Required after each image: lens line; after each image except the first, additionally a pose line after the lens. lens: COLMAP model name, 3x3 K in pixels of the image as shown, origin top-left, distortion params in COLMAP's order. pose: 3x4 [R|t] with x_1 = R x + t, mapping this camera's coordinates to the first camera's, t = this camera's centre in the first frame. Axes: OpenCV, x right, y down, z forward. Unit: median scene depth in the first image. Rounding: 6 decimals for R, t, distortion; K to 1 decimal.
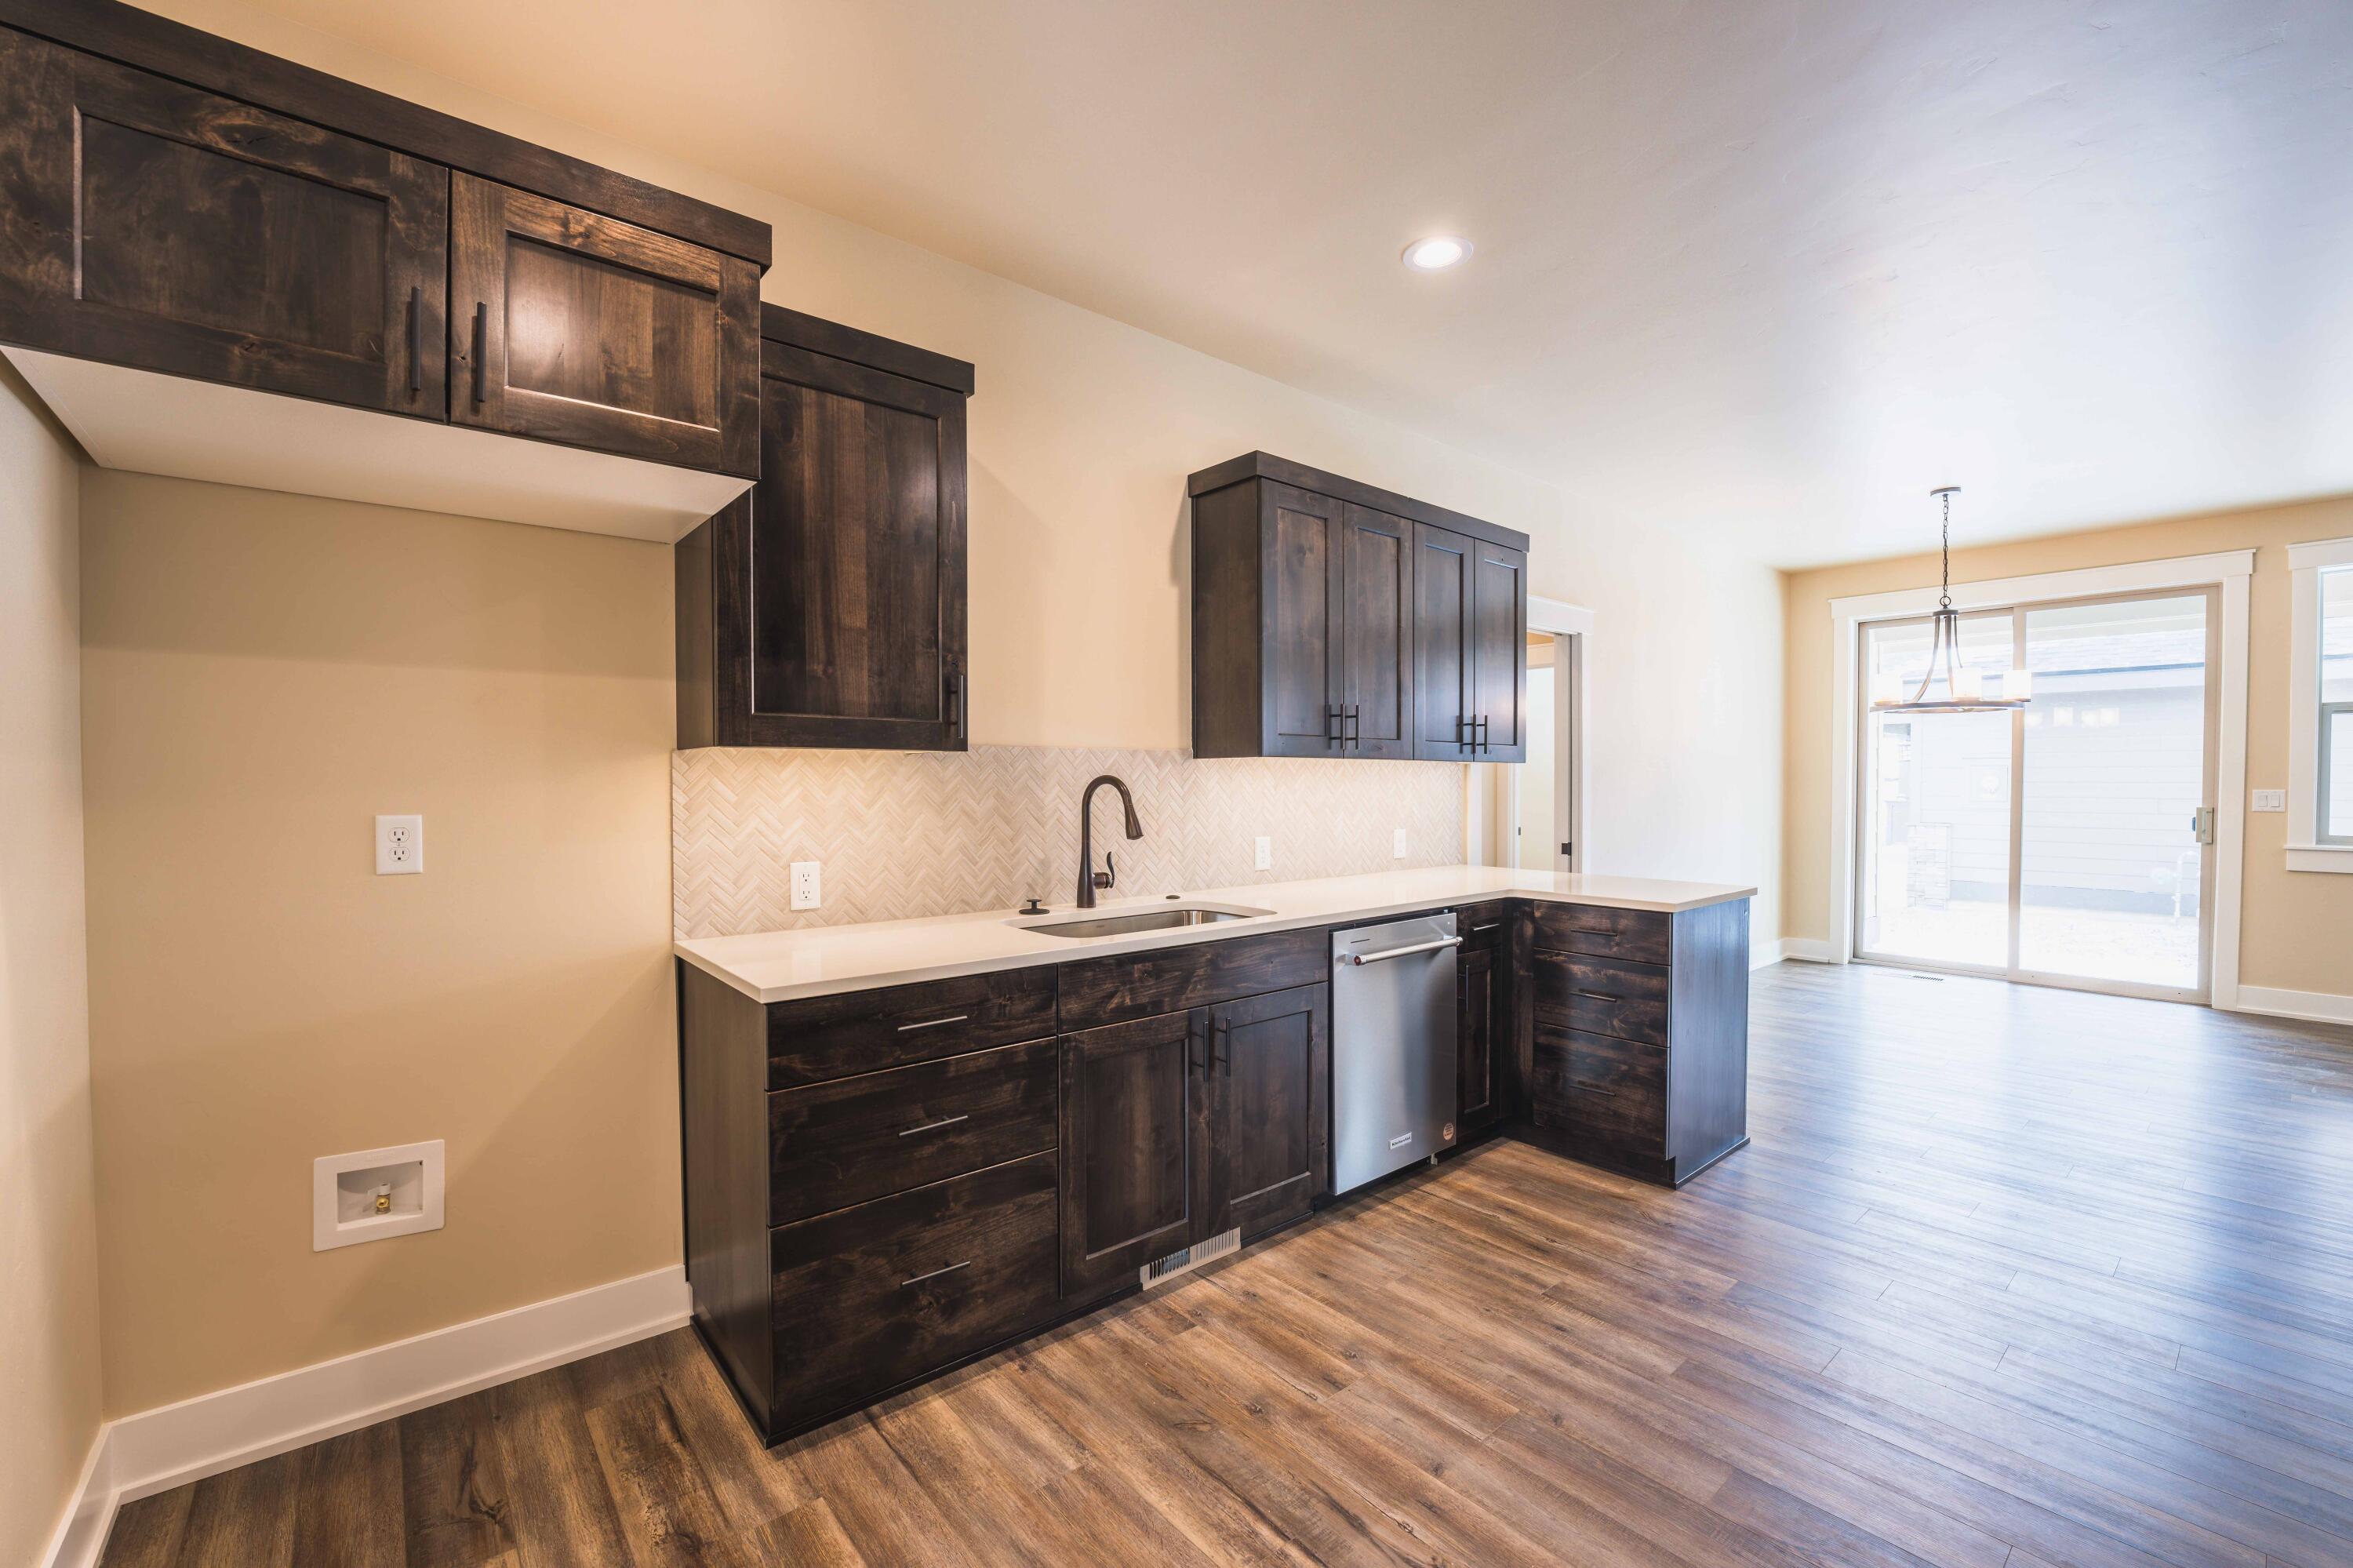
lens RADIAL K [[989.1, 0, 1146.7], [0, 989.1, 791.0], [0, 0, 1]] dist [-0.026909, 0.002428]
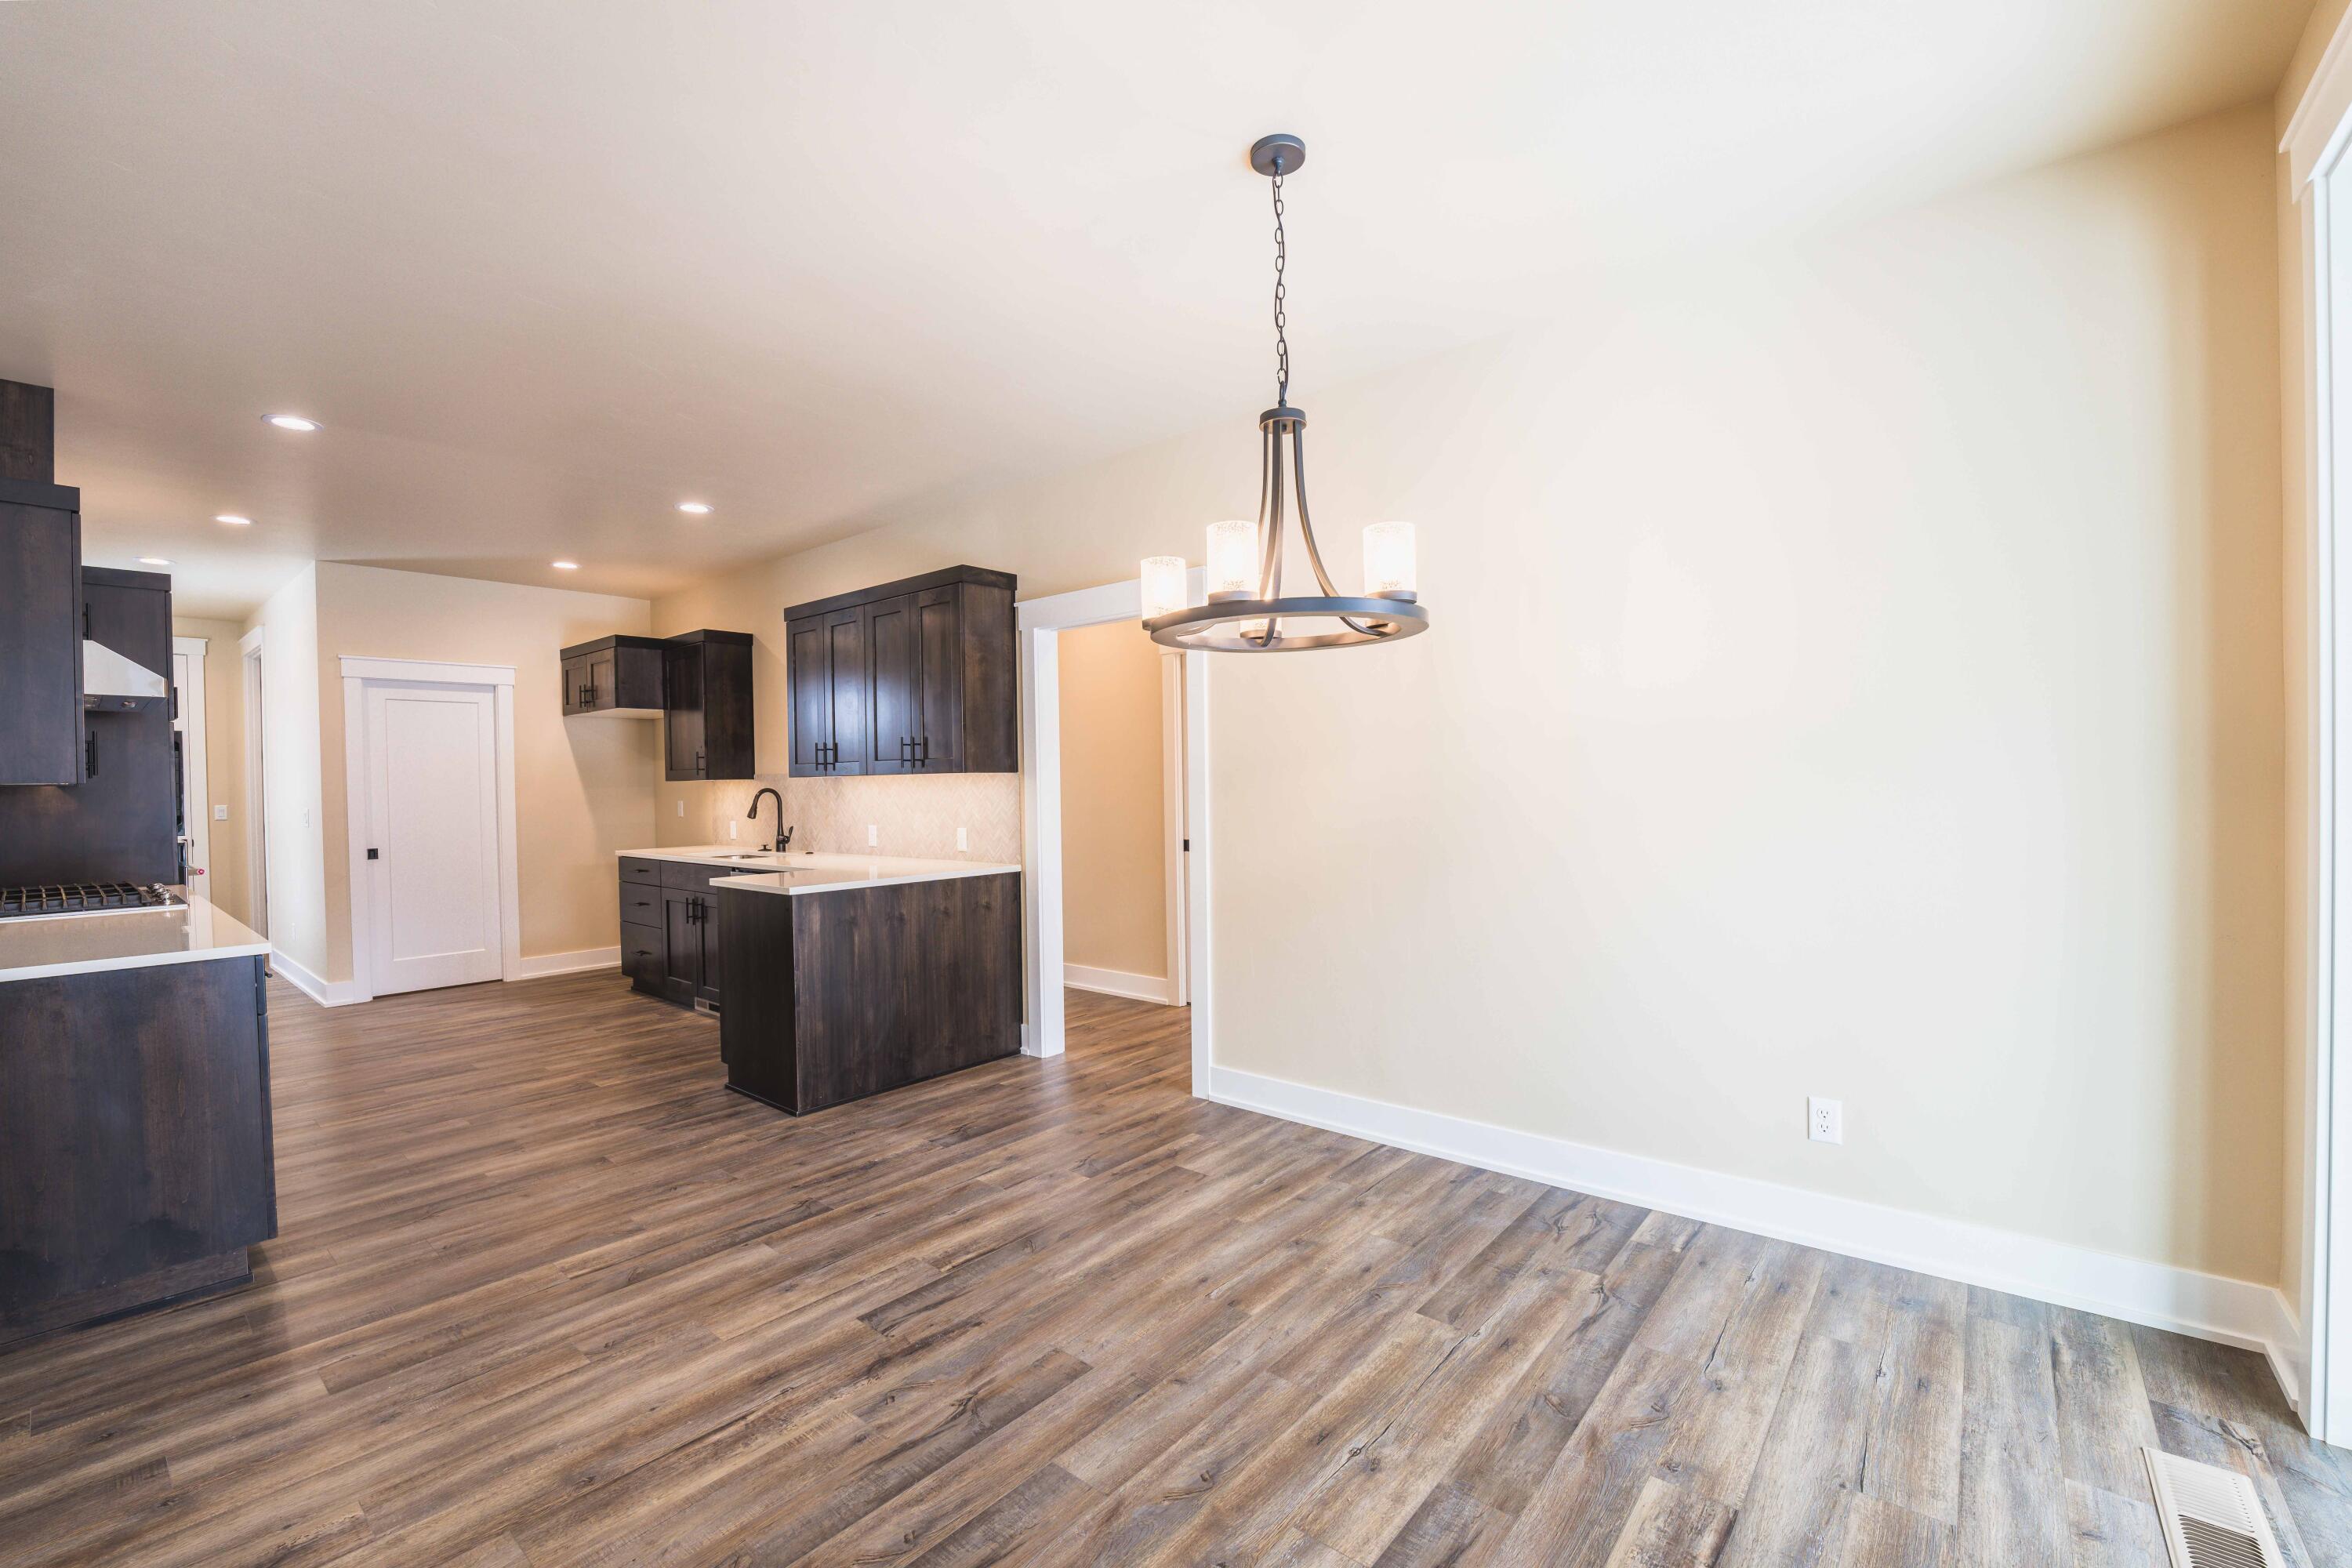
lens RADIAL K [[988.7, 0, 1127.7], [0, 988.7, 793.7], [0, 0, 1]] dist [-0.026909, 0.002428]
pose [[0.152405, 0.005271, -0.988304, 2.744742], [0.001634, 0.999983, 0.005585, -0.019432], [0.988317, -0.002466, 0.152394, 1.863023]]
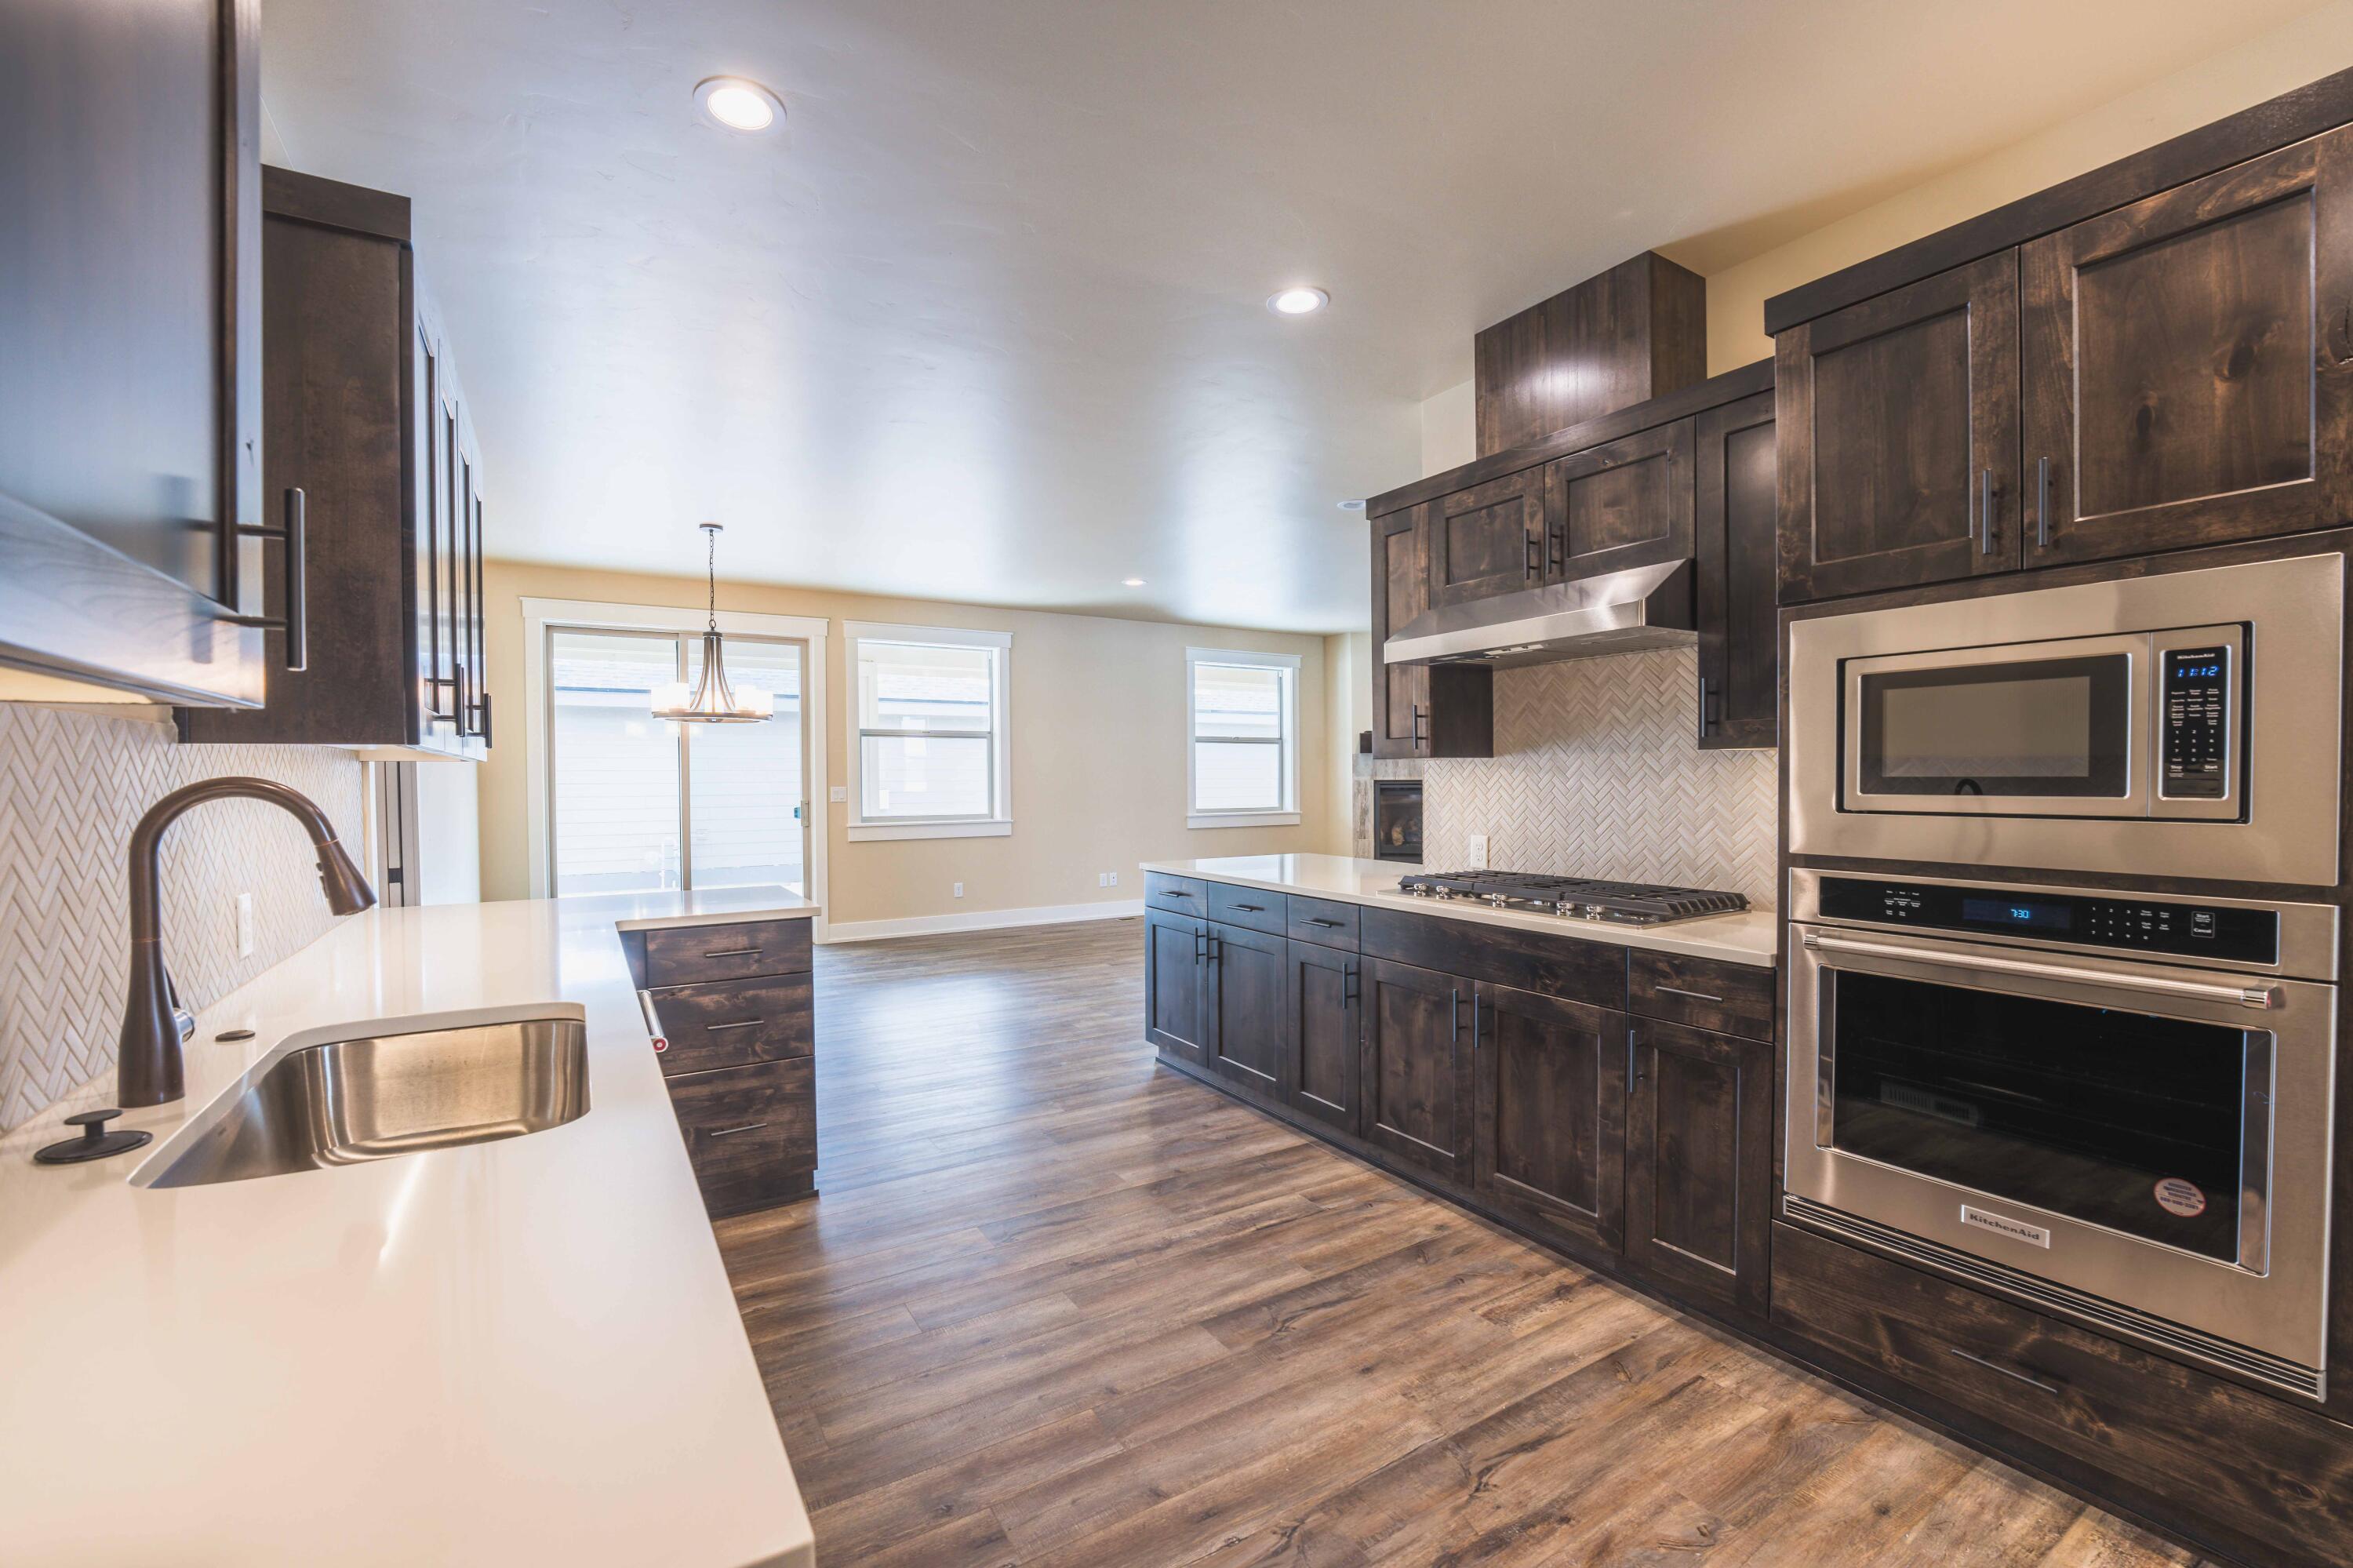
lens RADIAL K [[989.1, 0, 1170.9], [0, 989.1, 793.1], [0, 0, 1]] dist [-0.026909, 0.002428]
pose [[0.130094, -0.017815, 0.991342, -0.534433], [0.020292, 0.999677, 0.015302, -0.009468], [-0.991294, 0.018126, 0.130413, 0.702237]]
